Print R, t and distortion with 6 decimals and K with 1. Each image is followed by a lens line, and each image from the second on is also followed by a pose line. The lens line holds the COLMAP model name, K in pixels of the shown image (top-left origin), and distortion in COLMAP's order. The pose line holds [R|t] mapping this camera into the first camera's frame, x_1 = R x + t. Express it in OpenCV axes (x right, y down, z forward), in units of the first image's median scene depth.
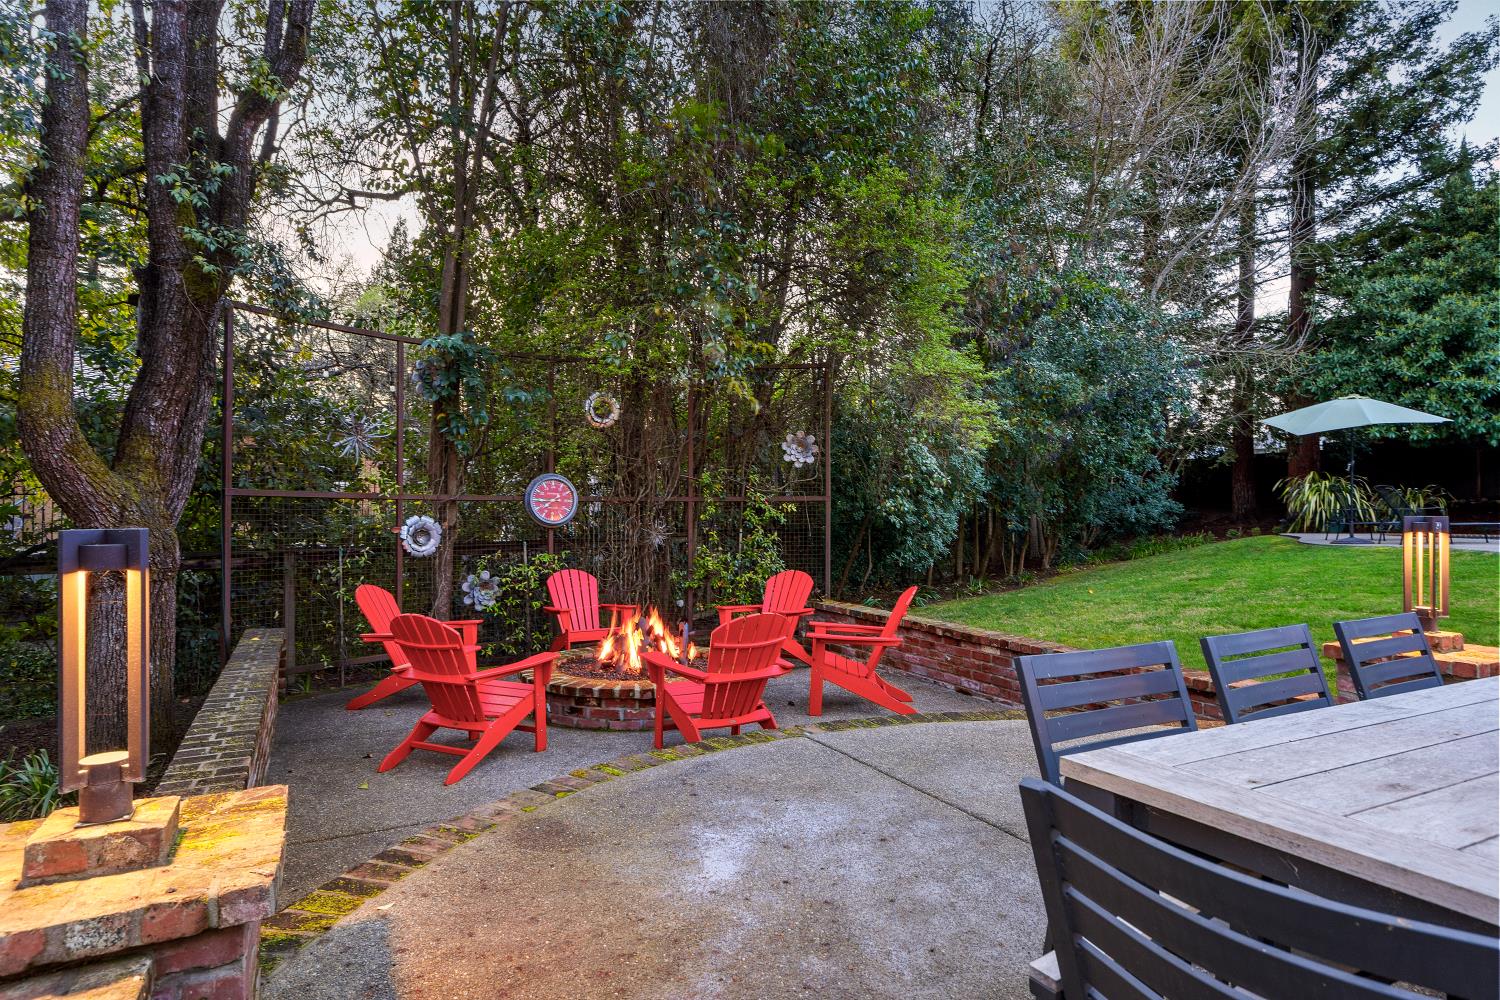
lens RADIAL K [[825.6, 0, 745.8], [0, 825.6, 503.9], [0, 0, 1]] dist [0.006023, 0.000074]
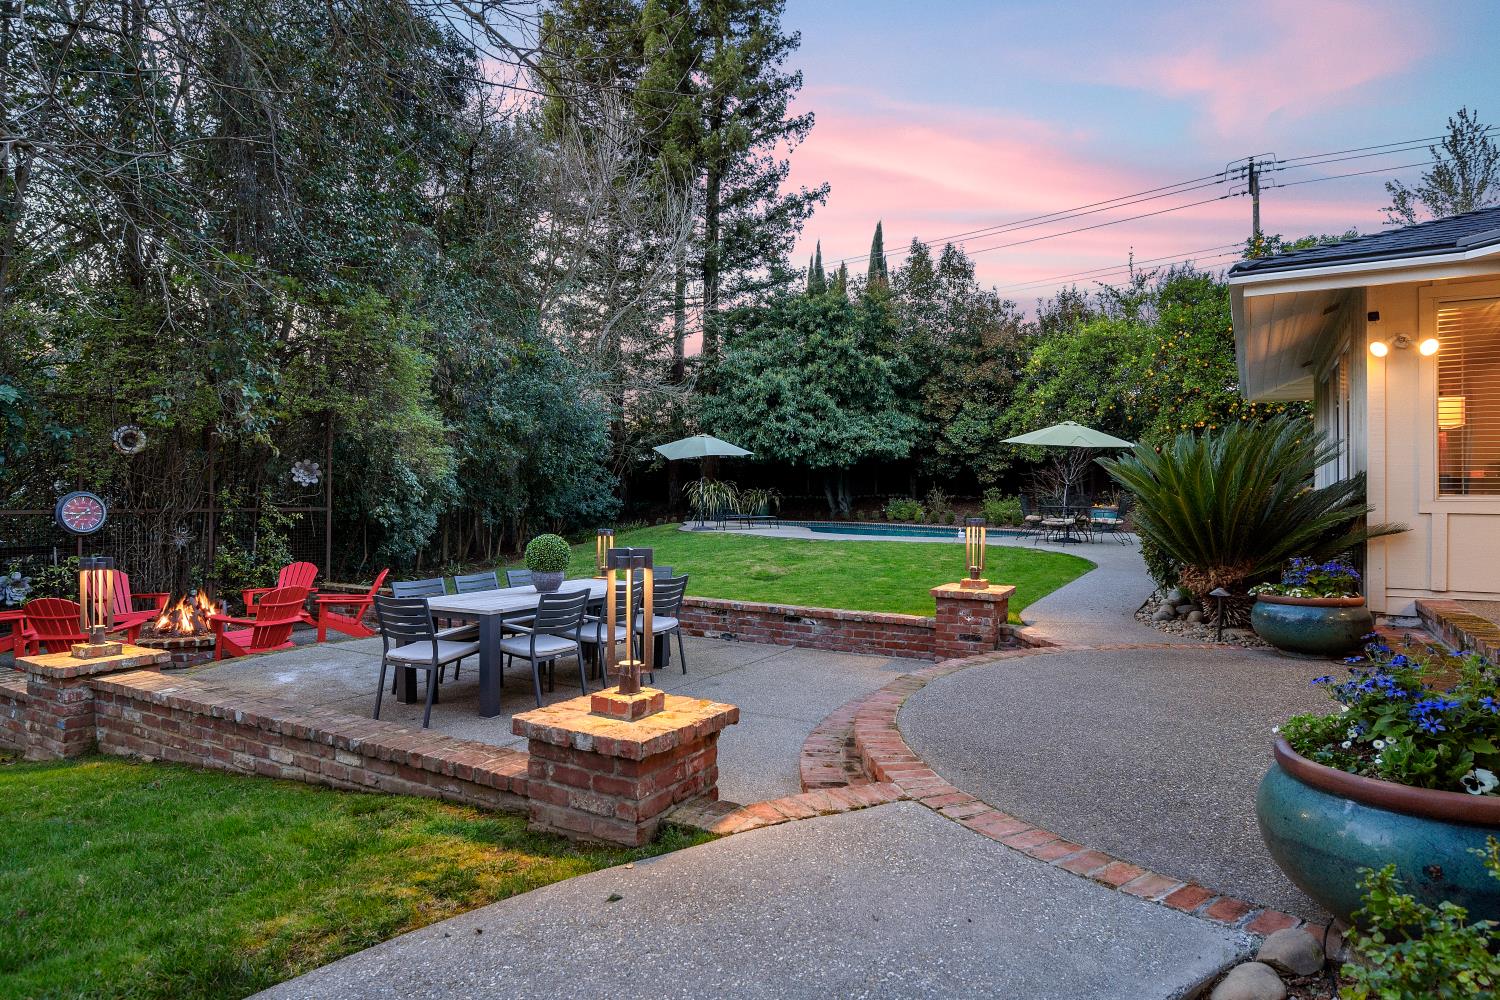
lens RADIAL K [[846.8, 0, 745.1], [0, 846.8, 486.1], [0, 0, 1]] dist [0.005475, -0.001815]
pose [[0.846702, 0.007495, 0.532015, -0.052379], [-0.007606, 0.999969, -0.001983, -0.037429], [-0.532013, -0.002367, 0.846733, -0.453881]]
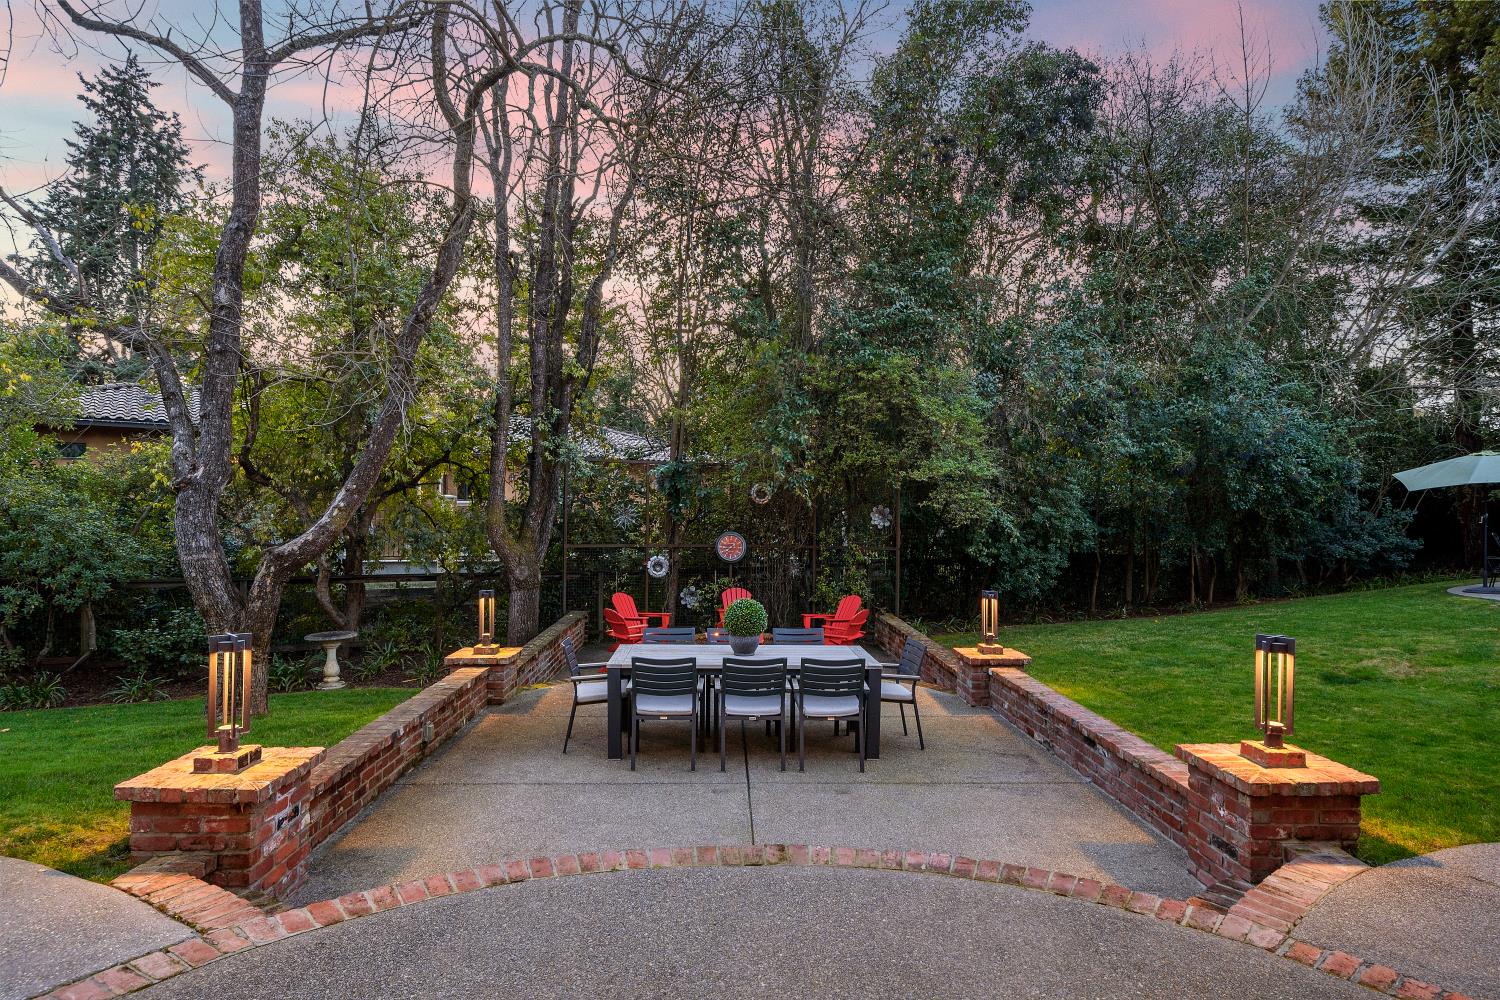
lens RADIAL K [[825.6, 0, 749.1], [0, 825.6, 504.6], [0, 0, 1]] dist [0.006023, 0.000074]
pose [[0.903914, 0.005159, -0.427683, 0.403538], [-0.005025, 0.999986, 0.001441, -0.071718], [0.427684, 0.000847, 0.903928, -0.410437]]
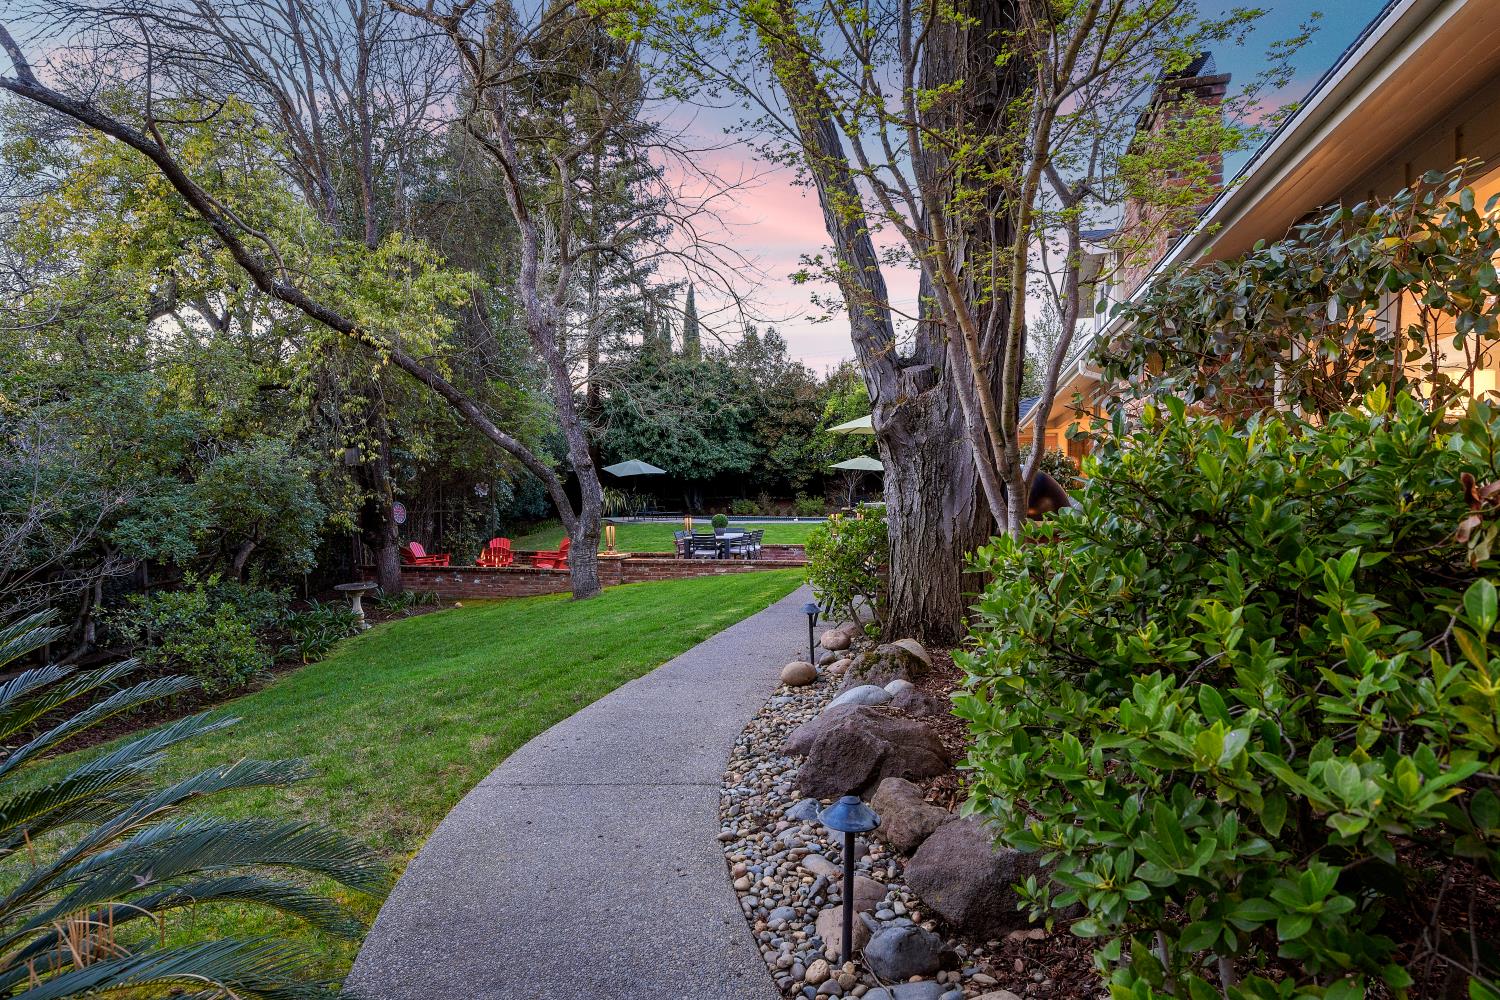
lens RADIAL K [[825.6, 0, 737.2], [0, 825.6, 504.8], [0, 0, 1]] dist [0.006023, 0.000074]
pose [[0.664465, -0.016059, 0.747147, -0.997804], [0.005410, 0.999846, 0.016679, -0.046002], [-0.747300, -0.007041, 0.664450, -0.938068]]
